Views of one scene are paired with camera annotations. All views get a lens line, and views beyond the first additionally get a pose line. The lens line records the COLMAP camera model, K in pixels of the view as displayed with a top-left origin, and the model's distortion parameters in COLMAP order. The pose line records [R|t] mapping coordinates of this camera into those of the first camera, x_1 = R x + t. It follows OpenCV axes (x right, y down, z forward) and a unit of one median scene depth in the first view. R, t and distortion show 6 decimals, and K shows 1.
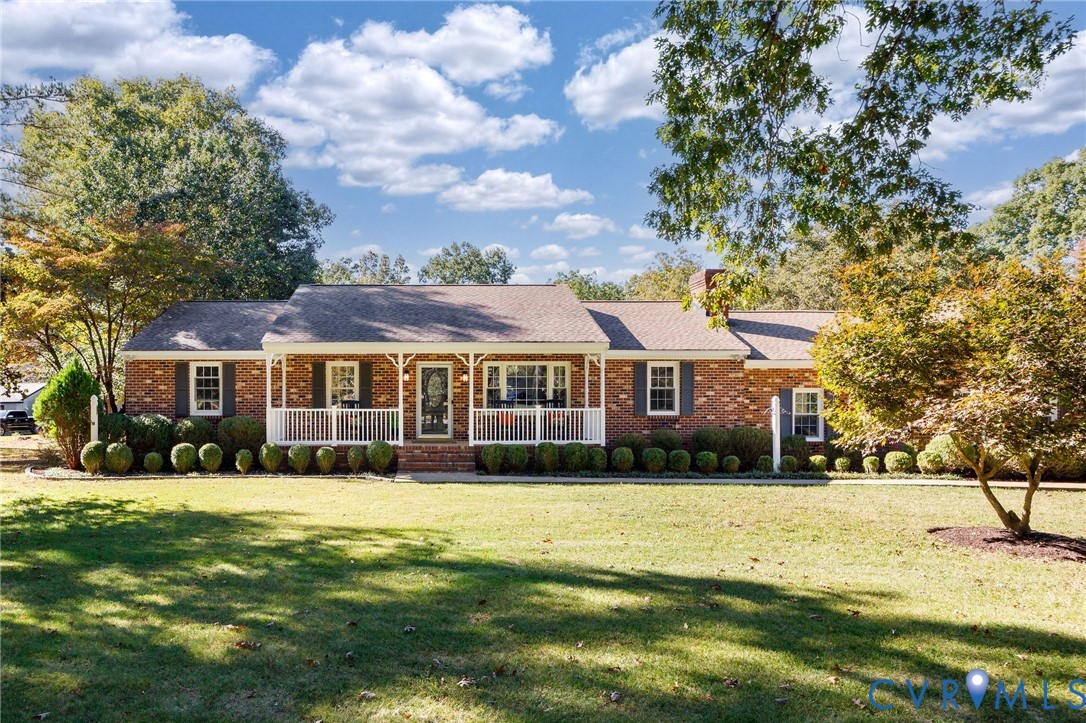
lens RADIAL K [[566.2, 0, 541.1], [0, 566.2, 361.6], [0, 0, 1]] dist [-0.004753, -0.000733]
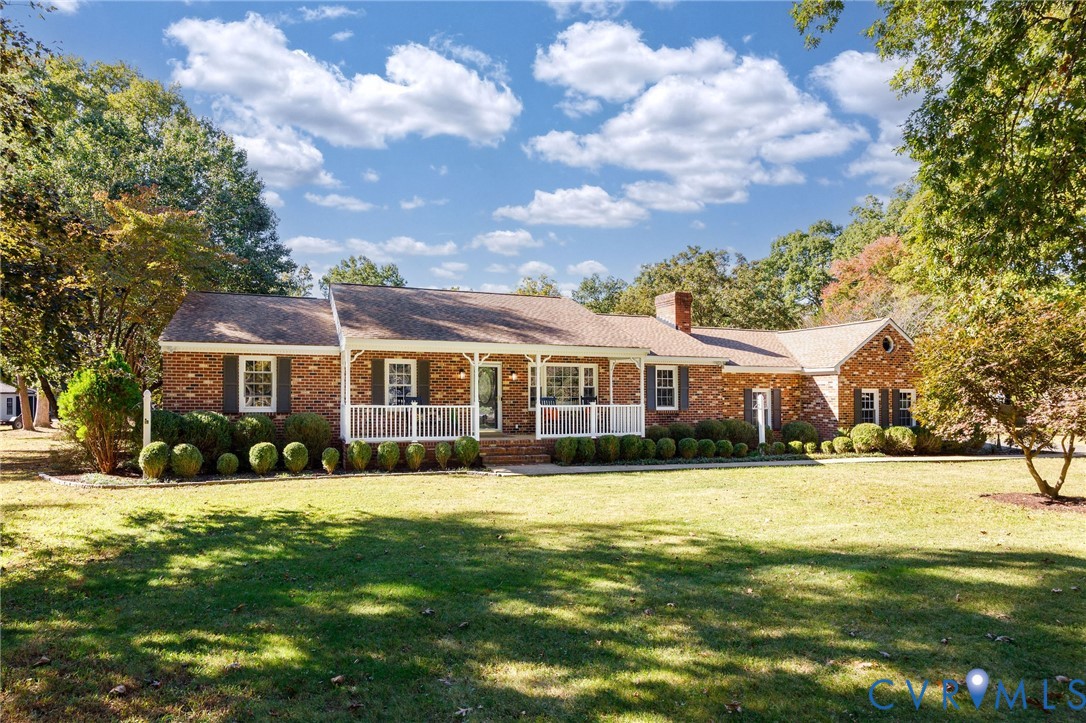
lens RADIAL K [[469.7, 0, 543.3], [0, 469.7, 363.1], [0, 0, 1]] dist [-0.011260, 0.001019]
pose [[0.967670, 0.021706, 0.251284, -0.323837], [-0.020673, 0.999763, -0.006752, 0.007948], [-0.251371, 0.001339, 0.967890, 0.116499]]
